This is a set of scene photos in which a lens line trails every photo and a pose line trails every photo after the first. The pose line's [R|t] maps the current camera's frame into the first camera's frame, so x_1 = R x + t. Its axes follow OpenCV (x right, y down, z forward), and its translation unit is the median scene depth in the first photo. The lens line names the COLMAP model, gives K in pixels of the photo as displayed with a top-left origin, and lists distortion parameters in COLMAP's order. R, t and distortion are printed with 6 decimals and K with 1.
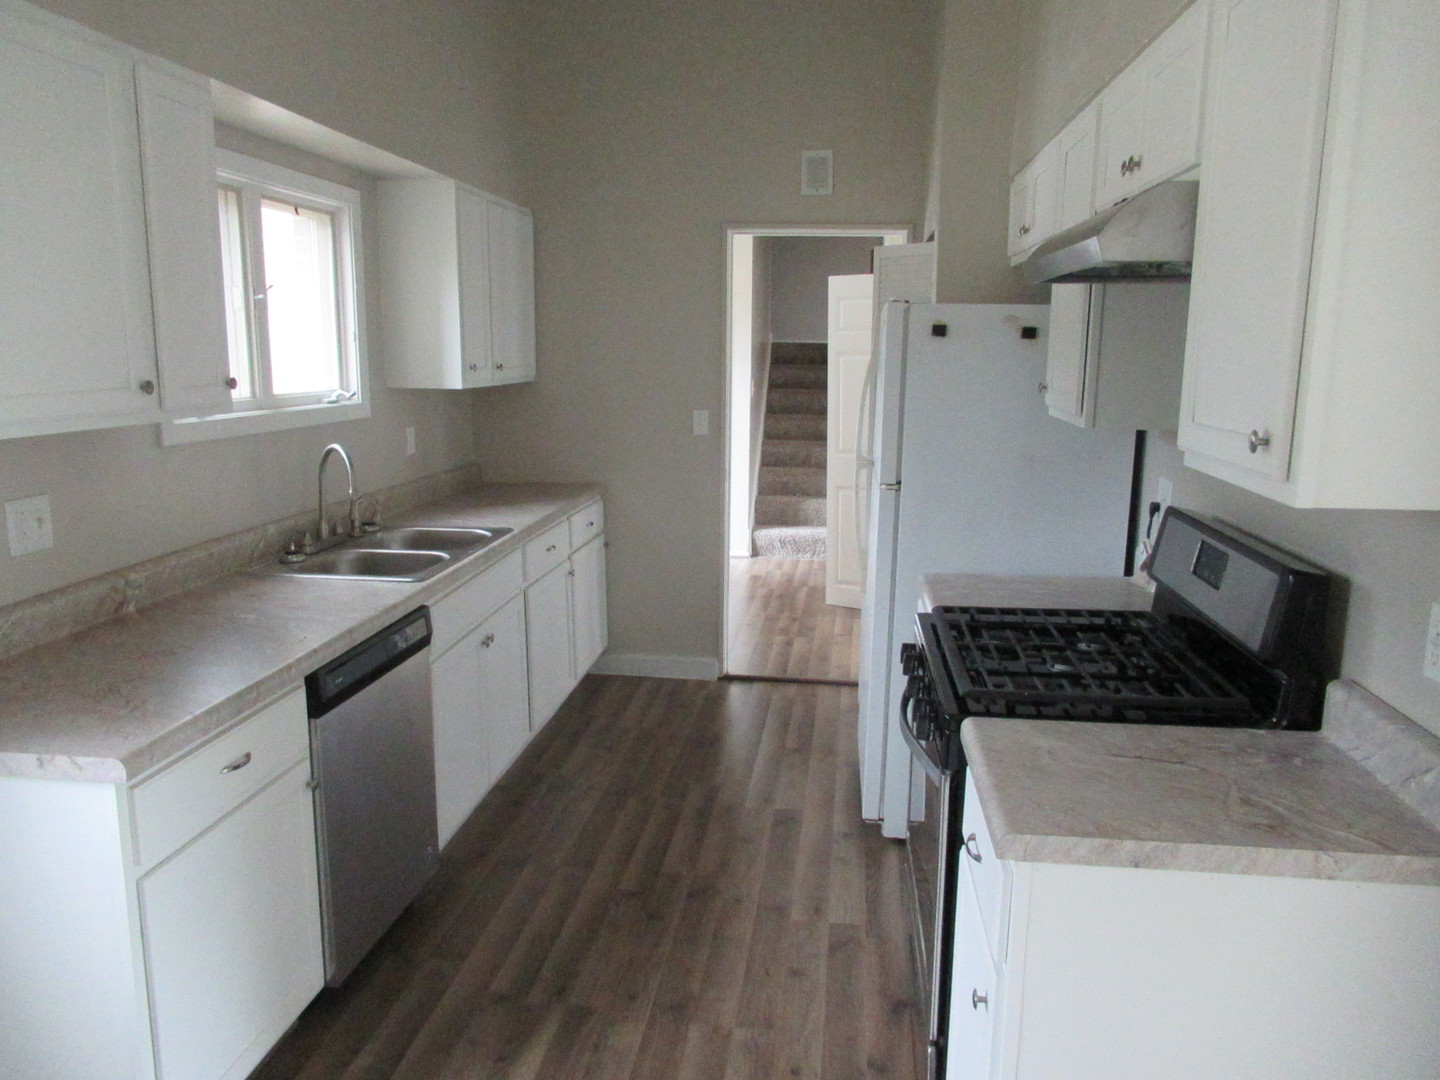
lens RADIAL K [[1051.7, 0, 720.0], [0, 1051.7, 540.0], [0, 0, 1]] dist [0.000387, 0.000913]
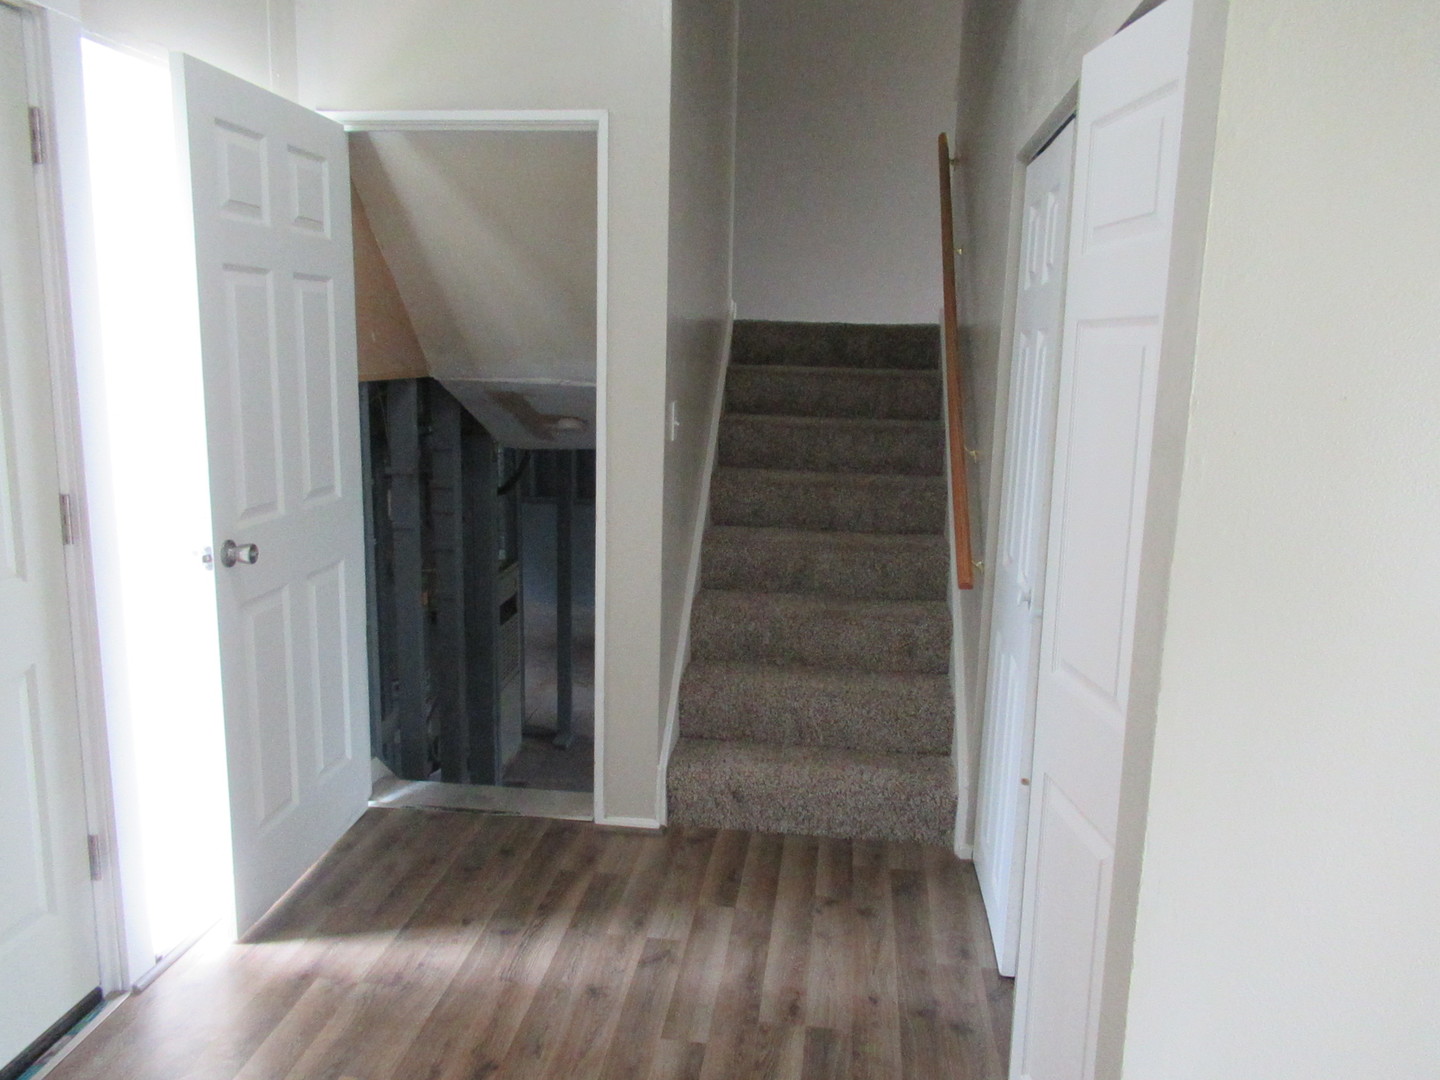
lens RADIAL K [[1051.7, 0, 720.0], [0, 1051.7, 540.0], [0, 0, 1]] dist [0.000387, 0.000913]
pose [[0.999725, 0.016666, 0.016497, 0.039821], [-0.016724, 0.999854, 0.003395, -0.092798], [-0.016438, -0.003670, 0.999858, 0.547887]]
